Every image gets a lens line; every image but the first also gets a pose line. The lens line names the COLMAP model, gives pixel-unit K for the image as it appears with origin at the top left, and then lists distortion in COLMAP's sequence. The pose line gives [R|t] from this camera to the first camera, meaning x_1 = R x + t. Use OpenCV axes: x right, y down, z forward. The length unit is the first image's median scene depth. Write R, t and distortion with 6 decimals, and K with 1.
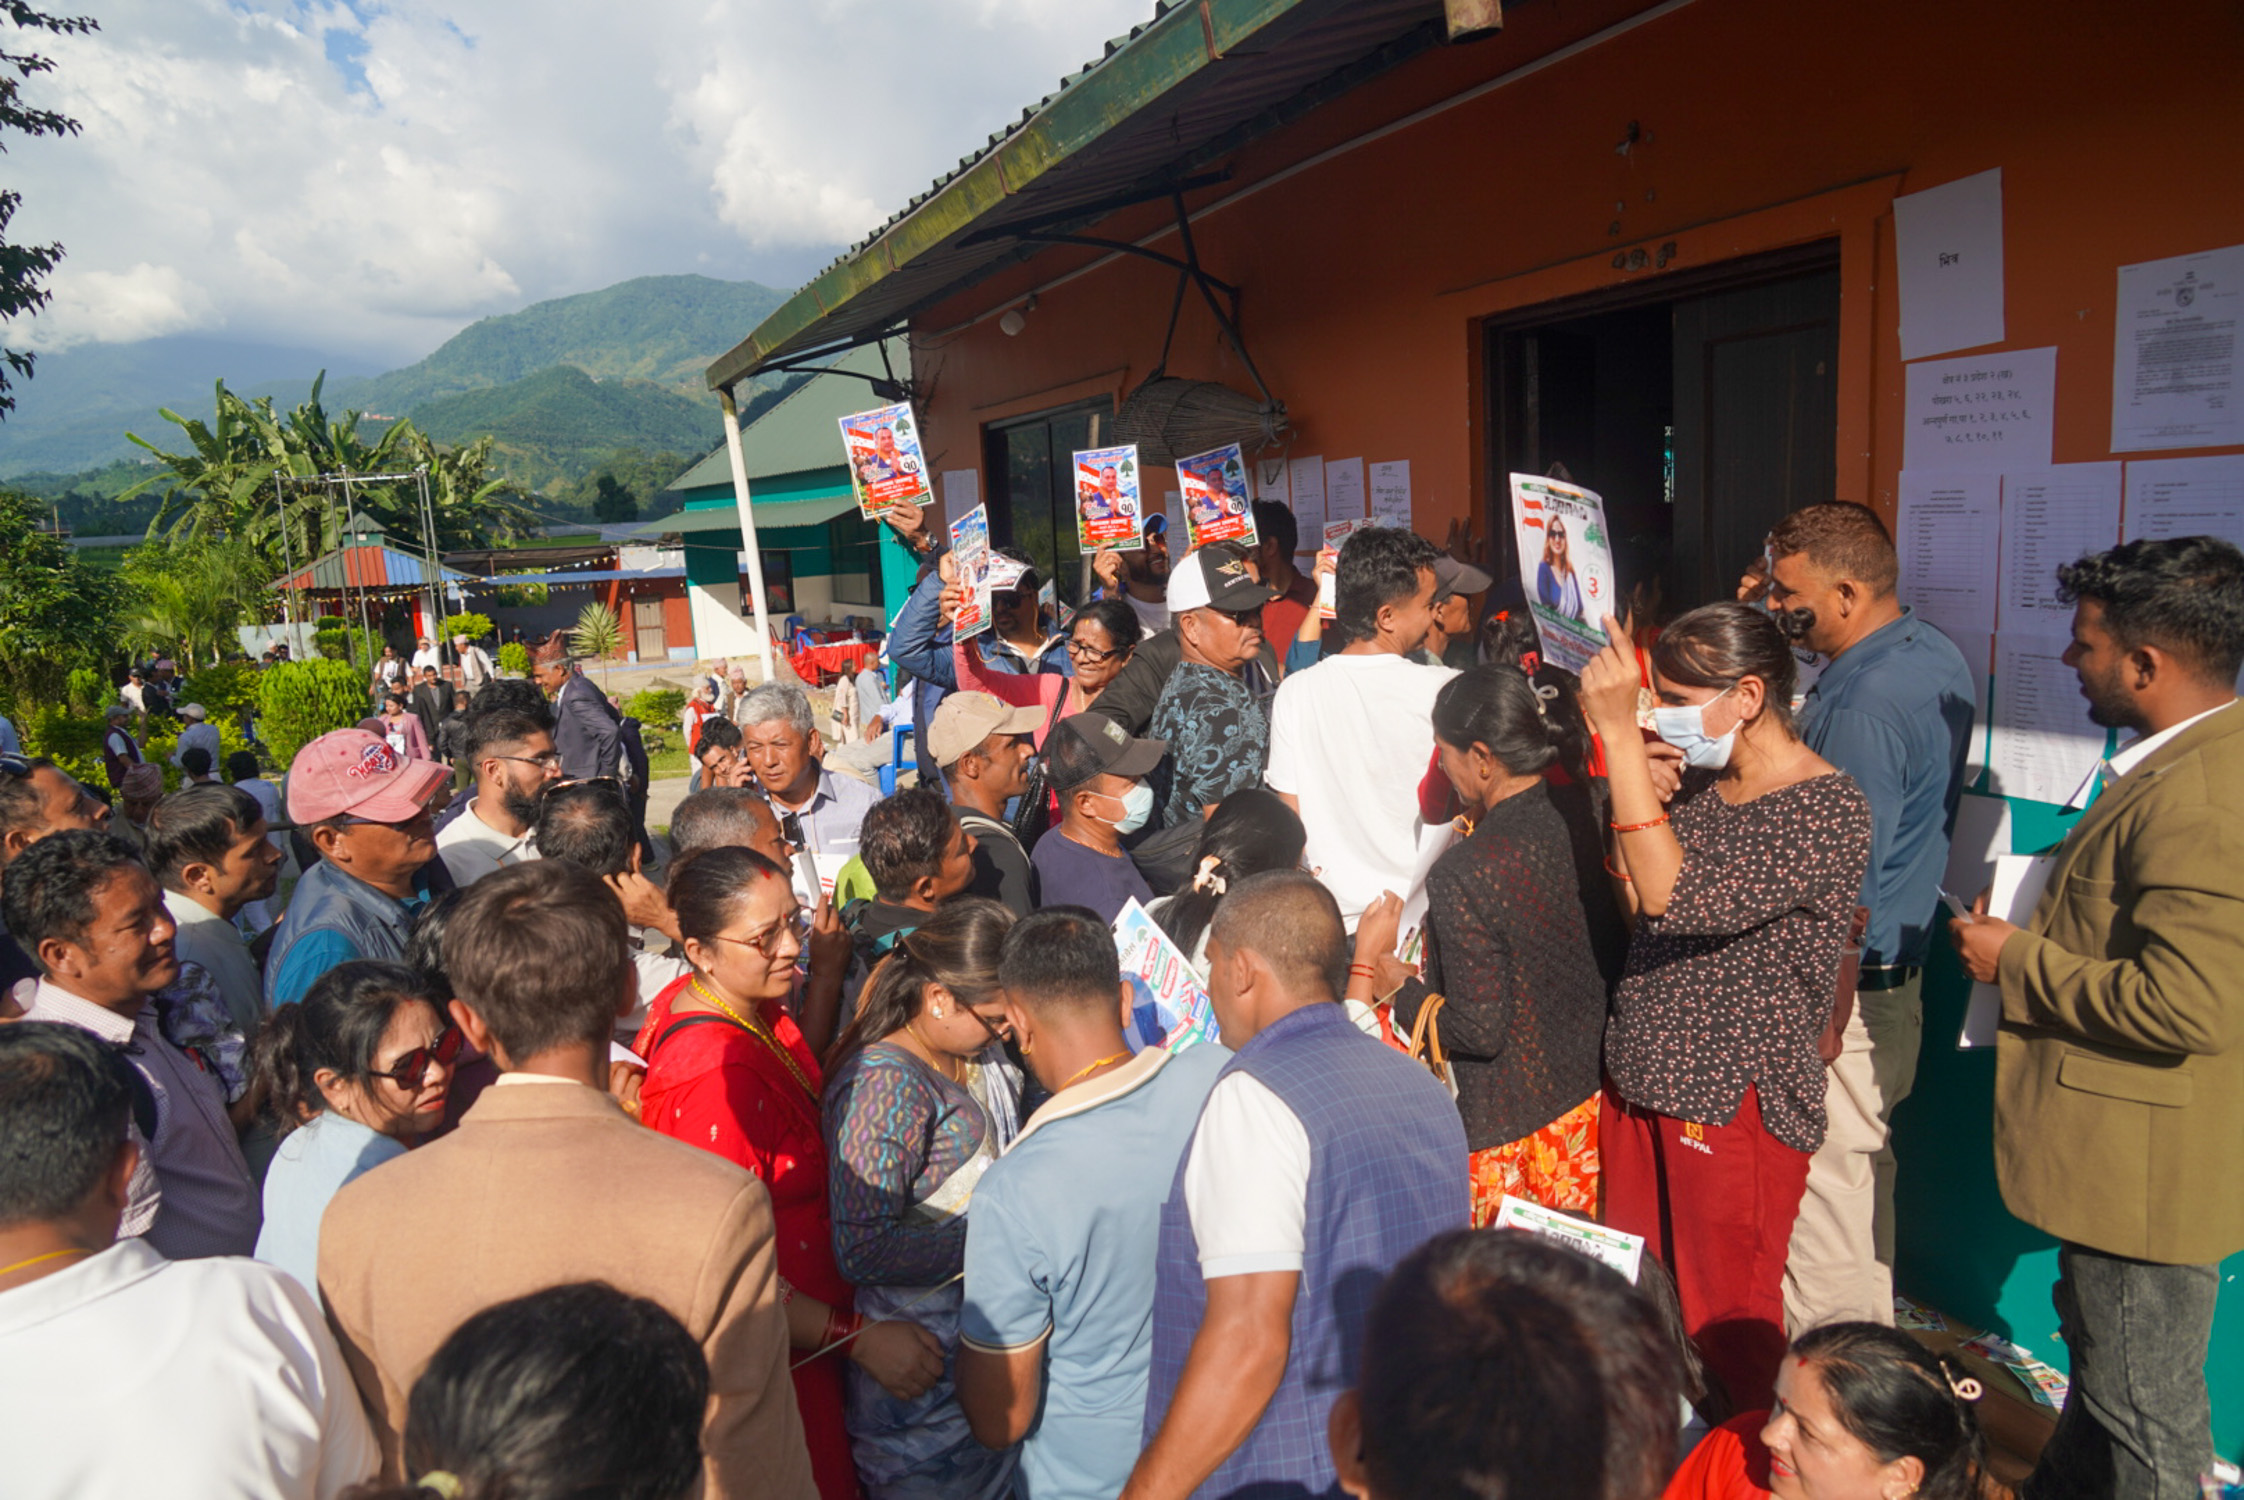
lens RADIAL K [[1548.5, 0, 1125.8], [0, 1548.5, 757.6], [0, 0, 1]] dist [-0.038567, 0.008100]
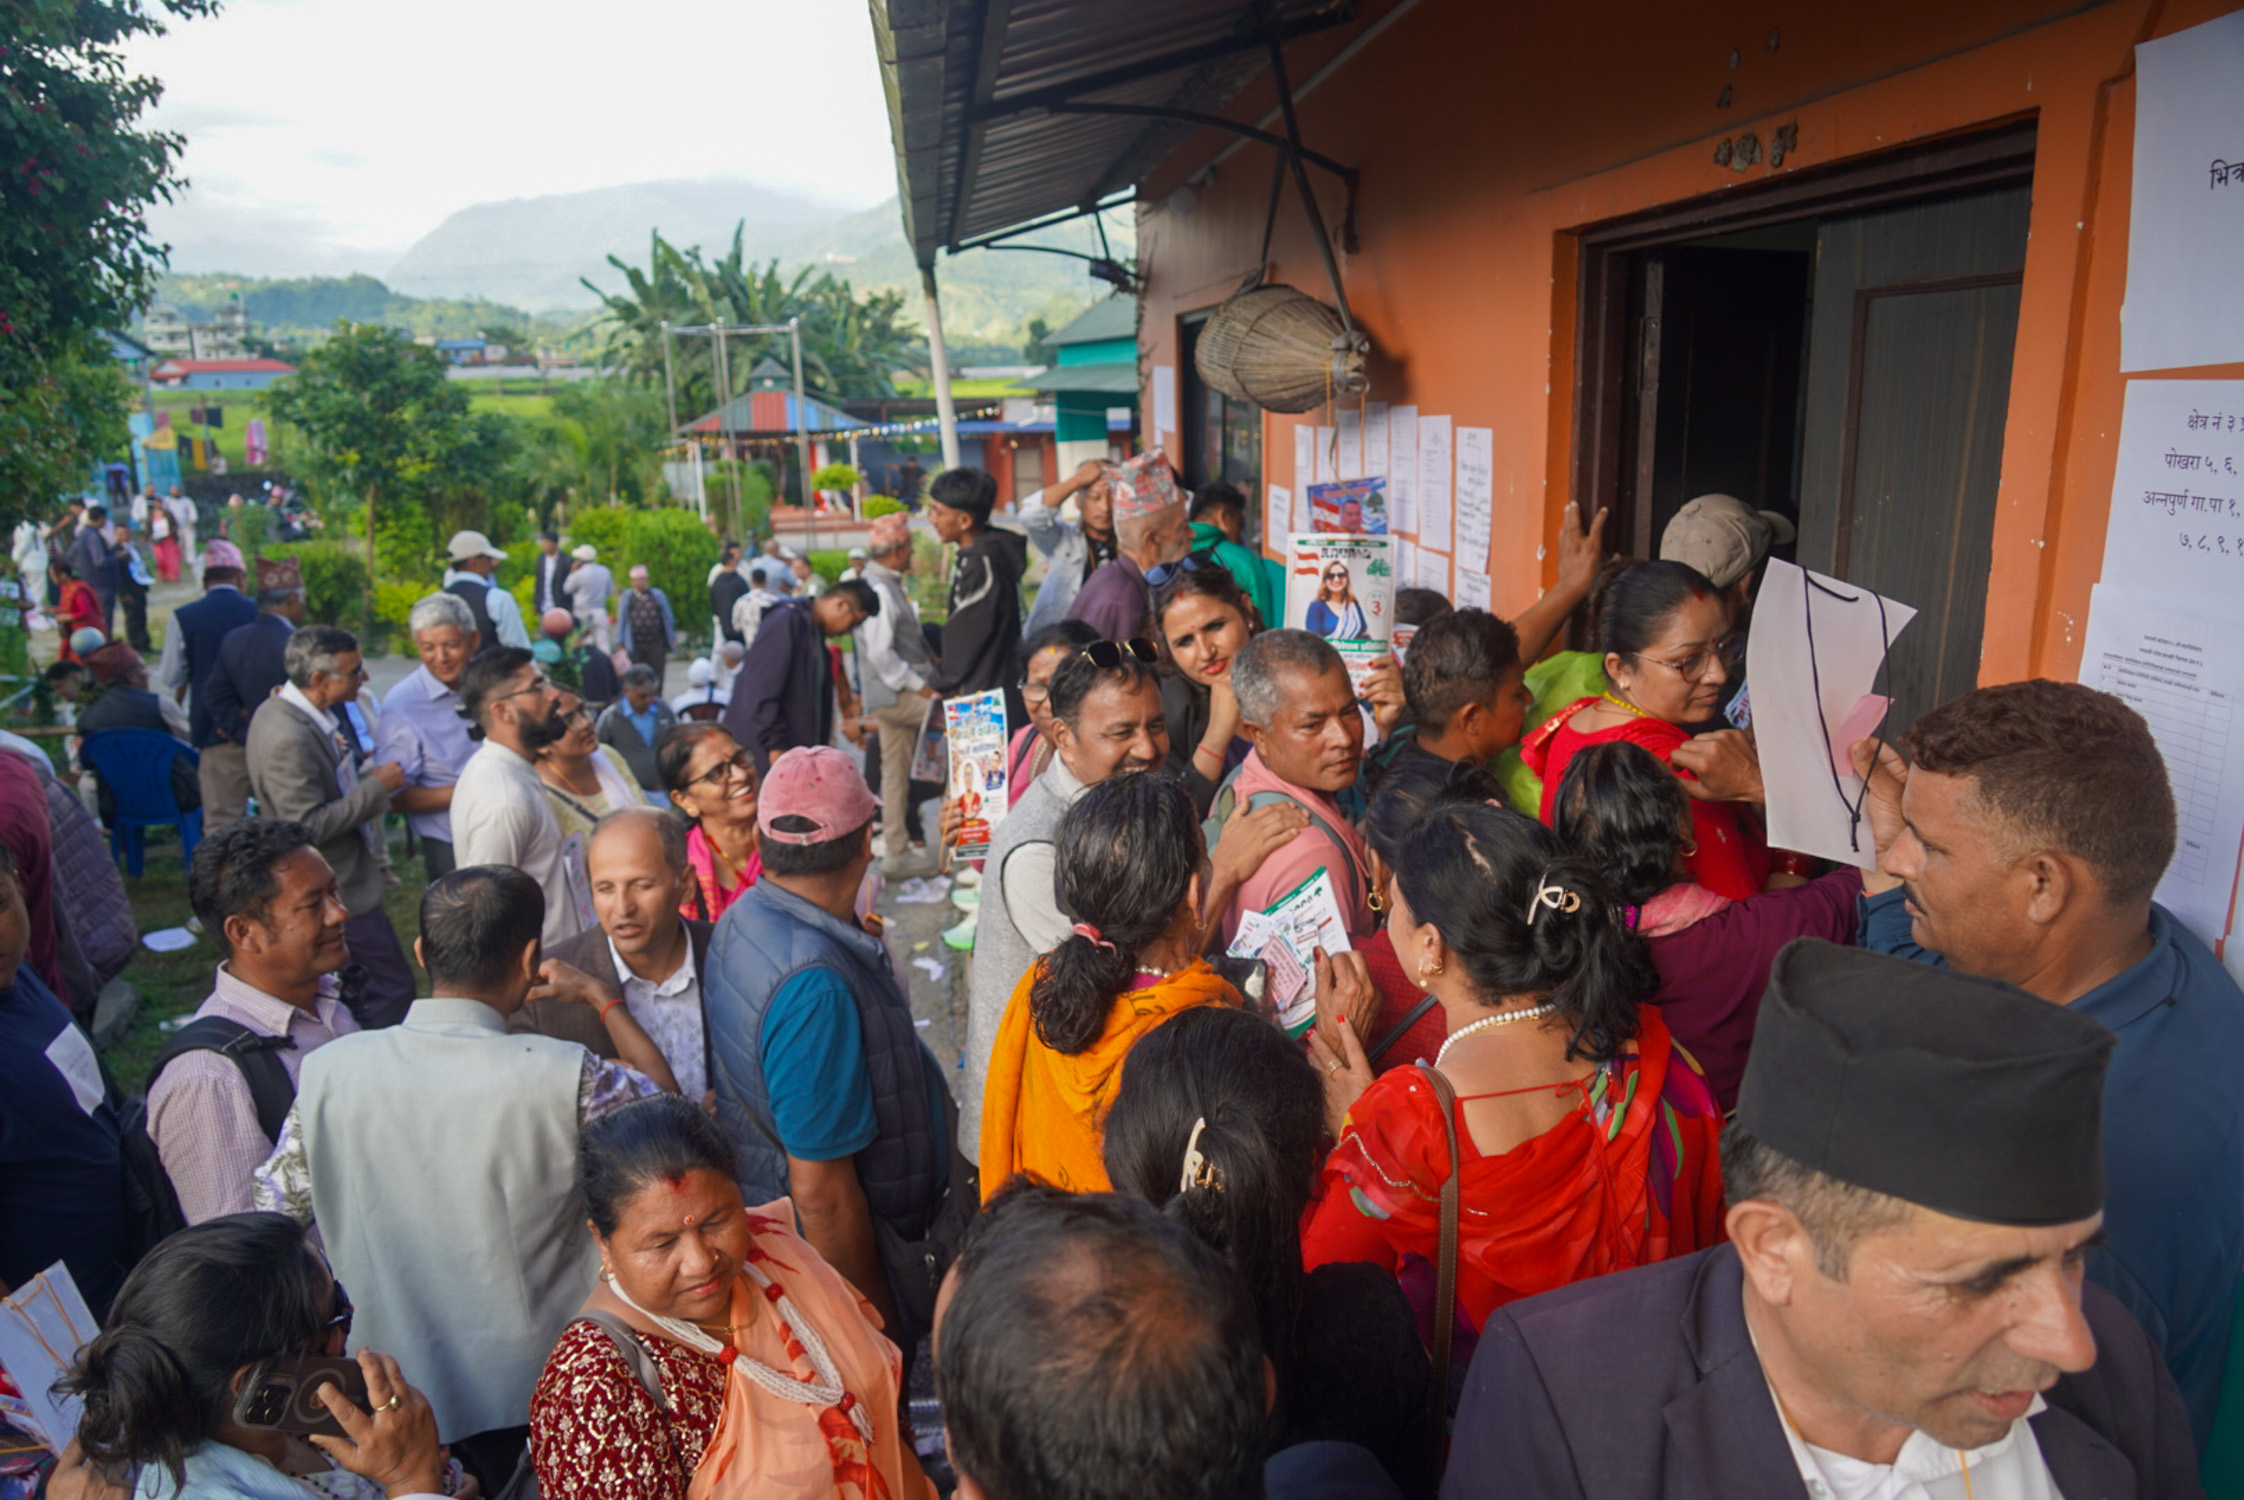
lens RADIAL K [[1548.5, 0, 1113.9], [0, 1548.5, 754.9], [0, 0, 1]] dist [-0.038567, 0.008100]
pose [[0.963943, 0.084334, -0.252392, 0.261744], [-0.061052, 0.993242, 0.098709, -0.131404], [0.259010, -0.079741, 0.962577, 0.334911]]
